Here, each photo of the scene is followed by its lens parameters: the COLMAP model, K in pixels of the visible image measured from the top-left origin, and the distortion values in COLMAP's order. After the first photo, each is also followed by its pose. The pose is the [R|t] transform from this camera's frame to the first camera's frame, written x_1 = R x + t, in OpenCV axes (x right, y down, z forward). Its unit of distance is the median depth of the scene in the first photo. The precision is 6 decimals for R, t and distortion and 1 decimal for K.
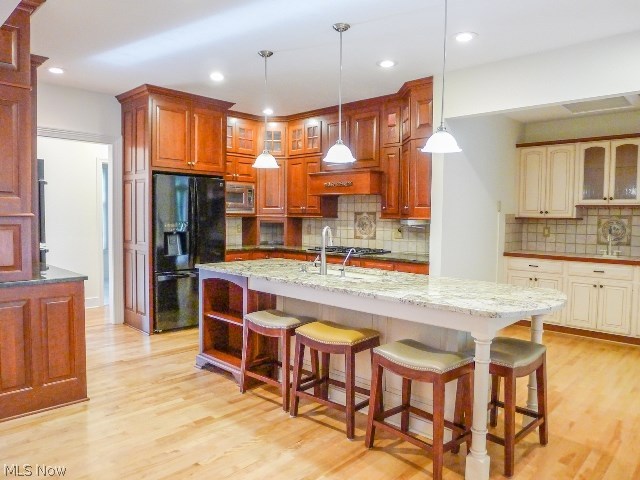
lens RADIAL K [[448.3, 0, 320.0], [0, 448.3, 240.0], [0, 0, 1]] dist [-0.006916, -0.000655]
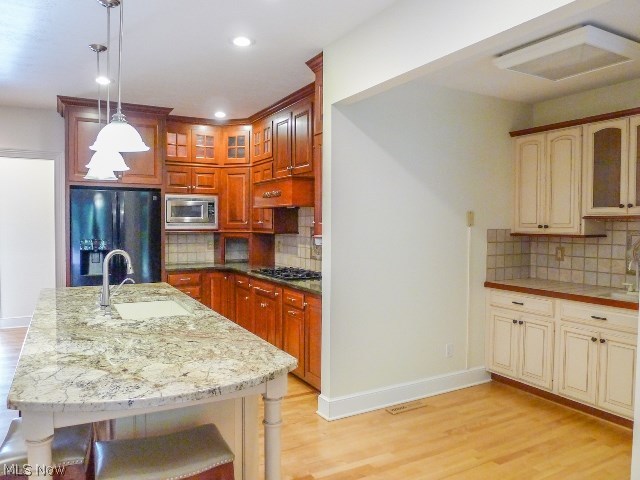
lens RADIAL K [[473.5, 0, 320.0], [0, 473.5, 240.0], [0, 0, 1]] dist [0.006367, 0.001563]
pose [[0.953710, 0.001765, -0.300722, 0.397391], [-0.008004, 0.999778, -0.019516, -0.023809], [0.300621, 0.021019, 0.953512, 0.190771]]
